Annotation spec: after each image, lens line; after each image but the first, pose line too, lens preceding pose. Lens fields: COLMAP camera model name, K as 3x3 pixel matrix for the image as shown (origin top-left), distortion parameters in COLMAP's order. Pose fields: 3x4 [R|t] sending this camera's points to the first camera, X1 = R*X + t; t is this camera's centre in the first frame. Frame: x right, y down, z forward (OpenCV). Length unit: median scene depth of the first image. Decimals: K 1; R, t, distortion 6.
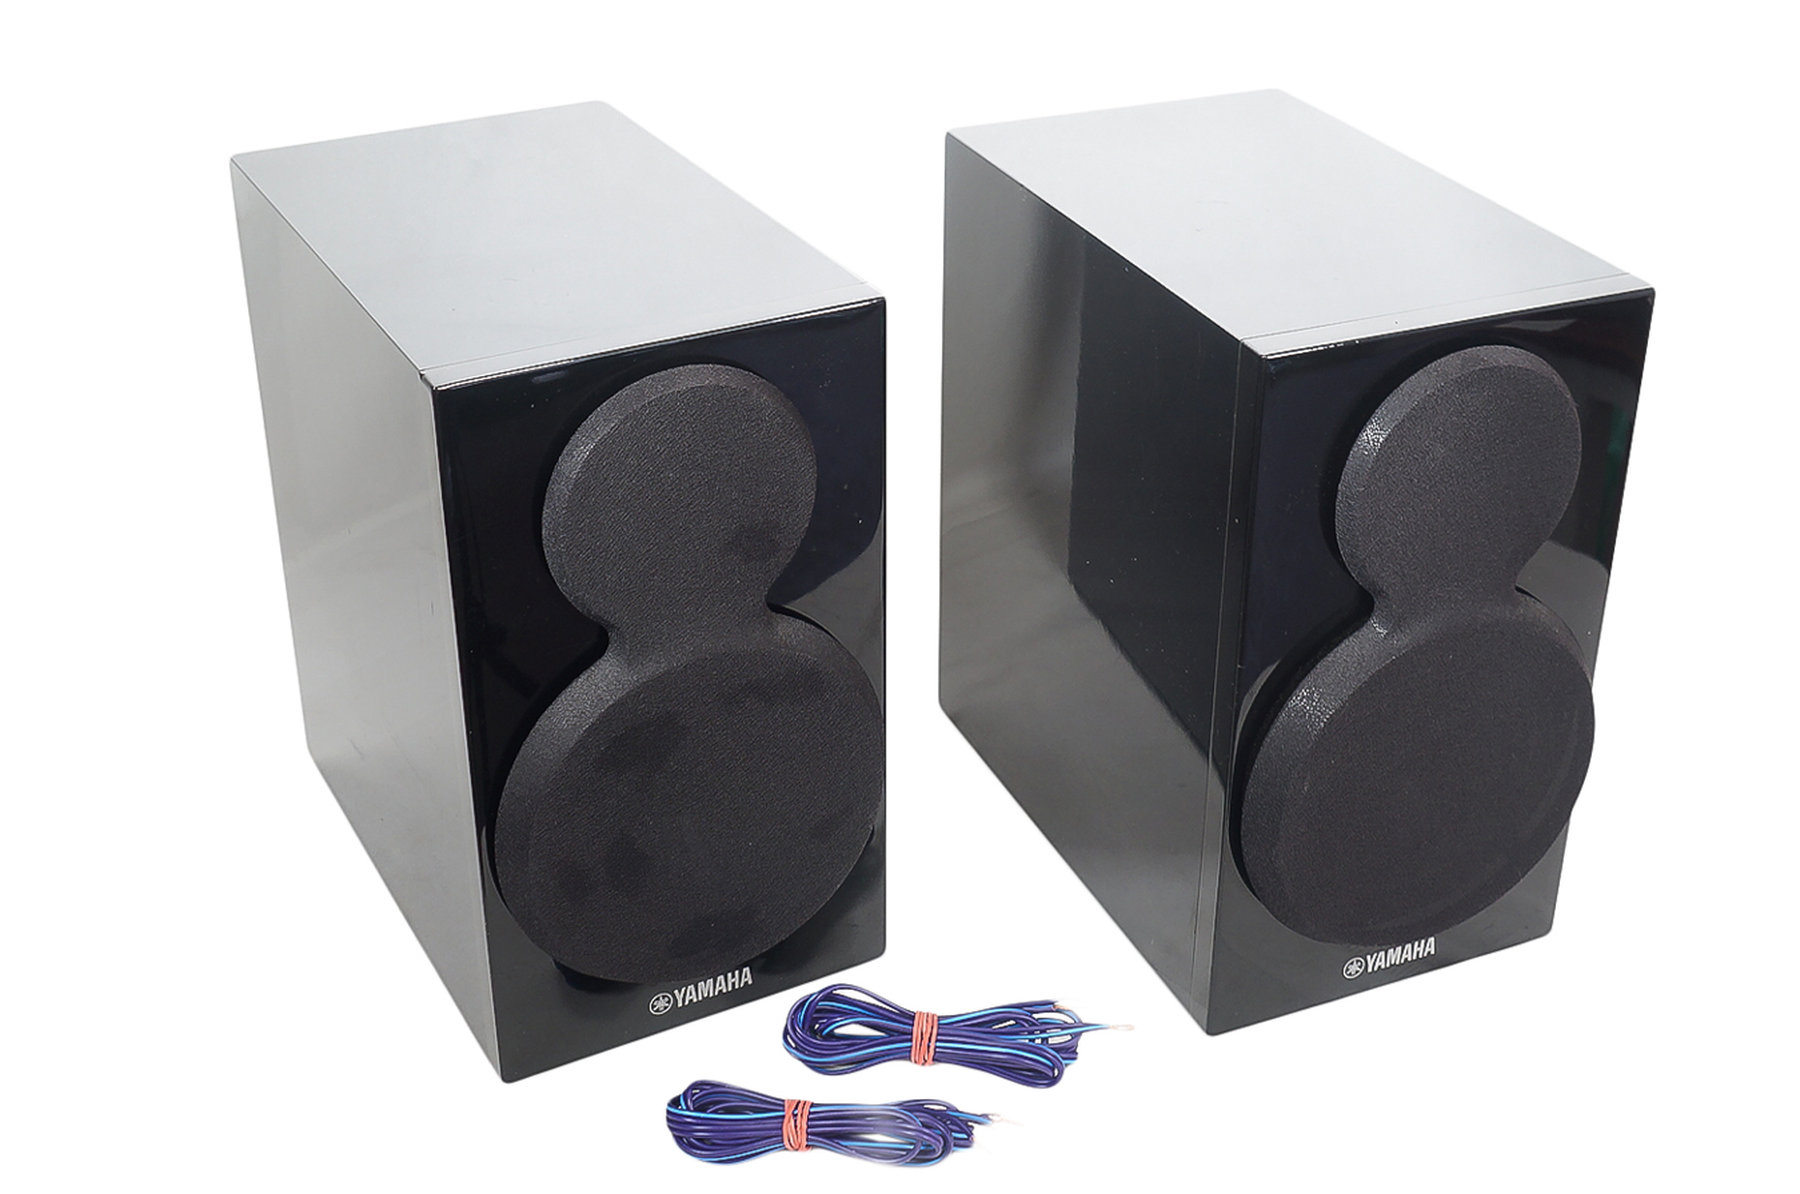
lens RADIAL K [[1888.0, 0, 914.1], [0, 1888.0, 598.4], [0, 0, 1]] dist [0.019658, 0.000000]
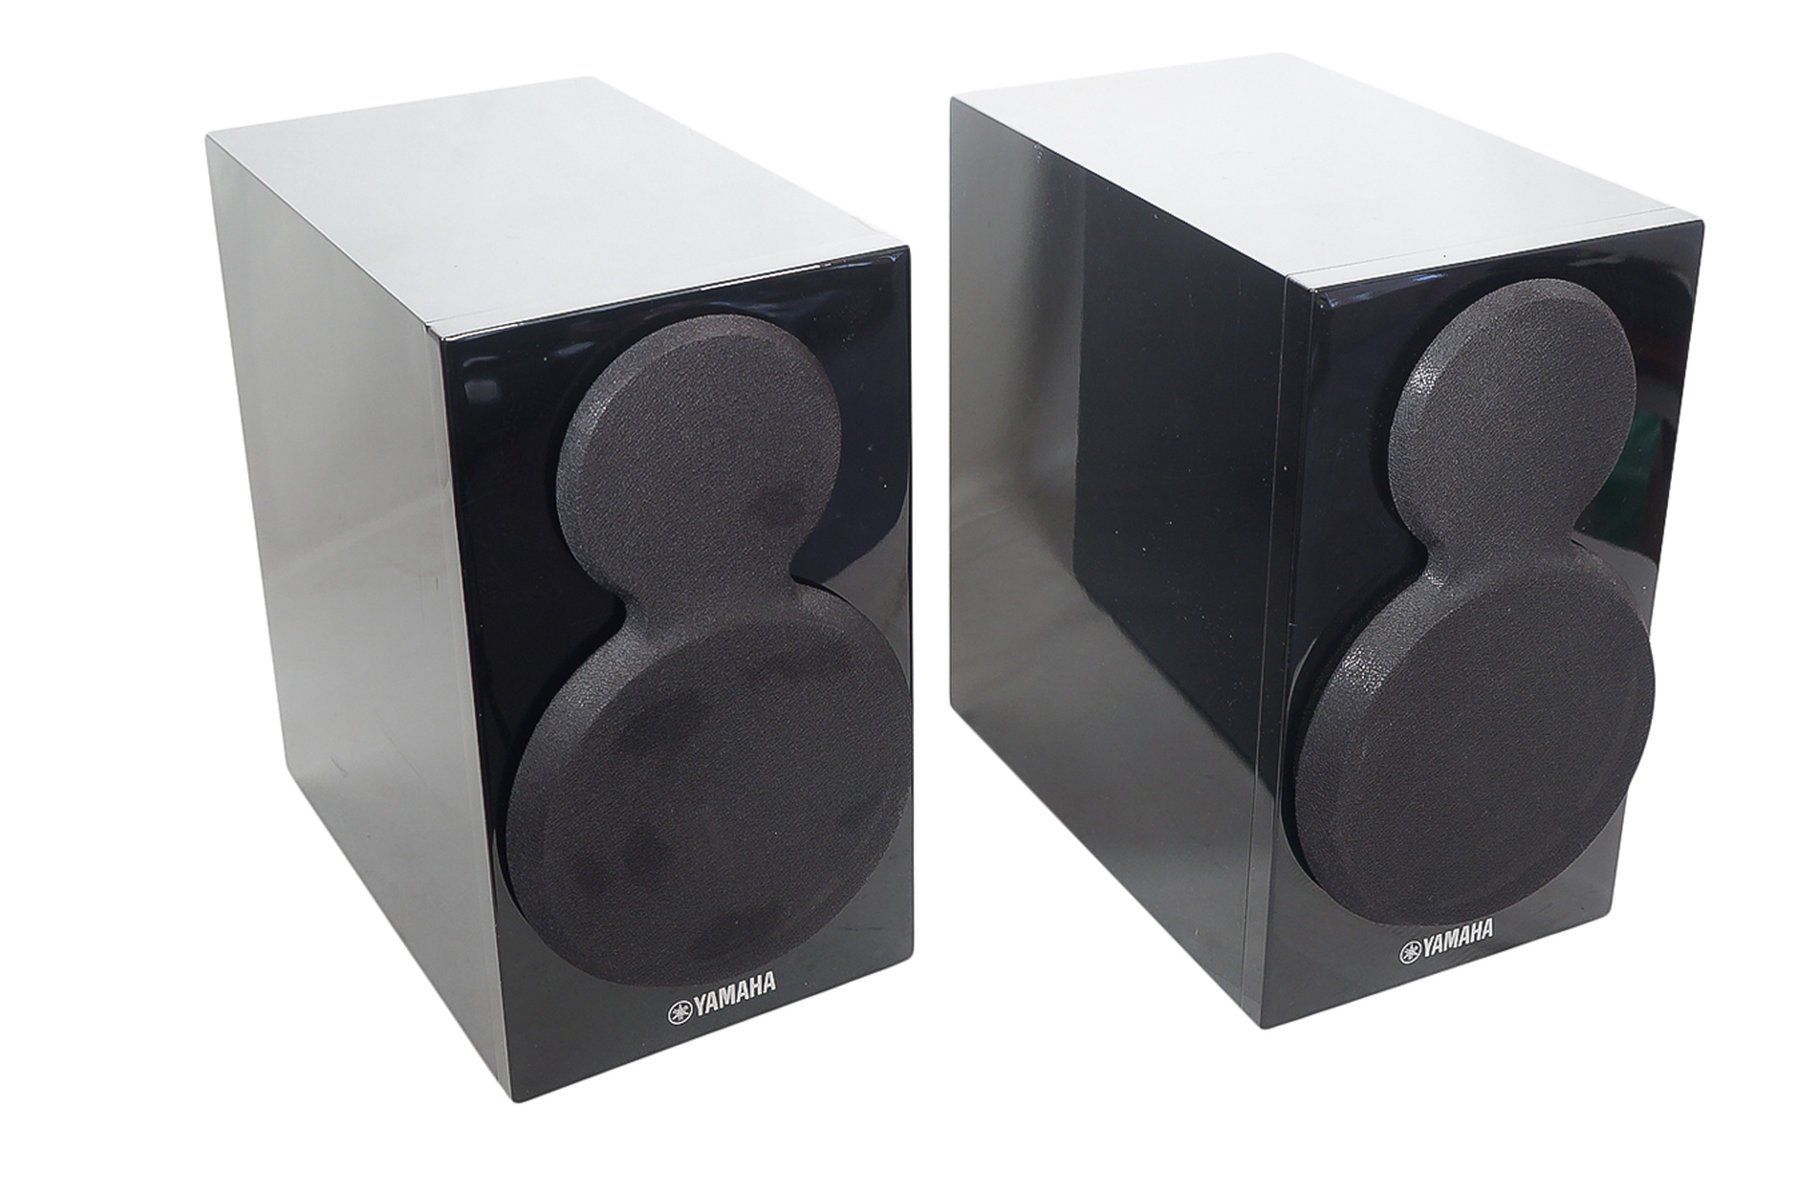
lens RADIAL K [[1888.0, 0, 885.6], [0, 1888.0, 594.9], [0, 0, 1]] dist [0.019658, 0.000000]
pose [[0.999252, -0.027076, 0.027605, -0.055150], [0.028514, 0.998182, -0.053107, 0.063454], [-0.026117, 0.053855, 0.998207, 0.054348]]
